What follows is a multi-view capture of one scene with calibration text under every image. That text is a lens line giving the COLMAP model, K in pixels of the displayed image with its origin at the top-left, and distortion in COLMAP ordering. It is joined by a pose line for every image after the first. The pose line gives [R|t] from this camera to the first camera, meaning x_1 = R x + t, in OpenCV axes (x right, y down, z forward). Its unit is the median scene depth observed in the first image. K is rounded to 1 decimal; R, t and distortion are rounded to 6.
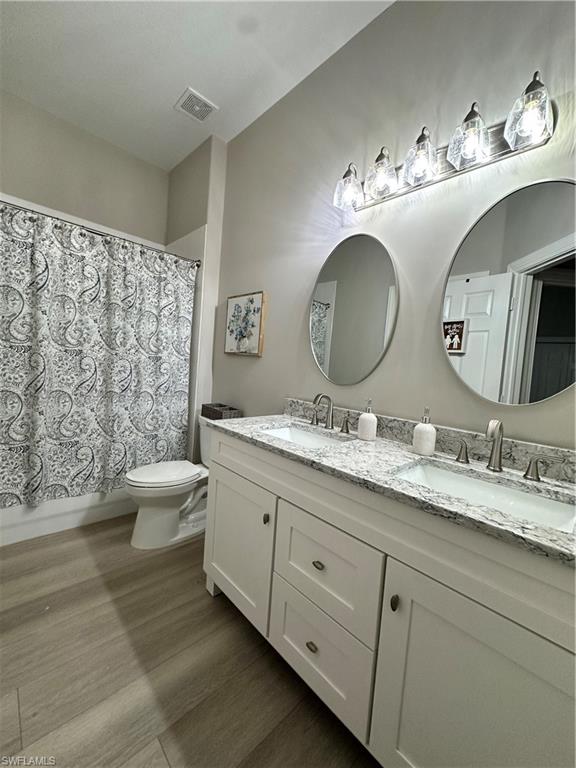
lens RADIAL K [[308.4, 0, 288.0], [0, 308.4, 384.0], [0, 0, 1]] dist [-0.003231, -0.000157]
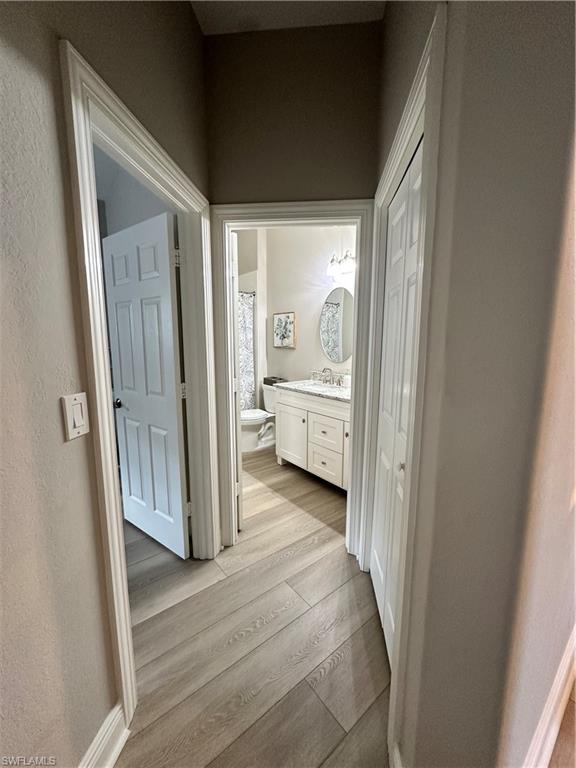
lens RADIAL K [[308.4, 0, 288.0], [0, 308.4, 384.0], [0, 0, 1]] dist [-0.003231, -0.000157]
pose [[0.992625, -0.058759, -0.106036, 0.044748], [0.067382, 0.994542, 0.079661, -0.030144], [0.100777, -0.086219, 0.991166, -0.764218]]
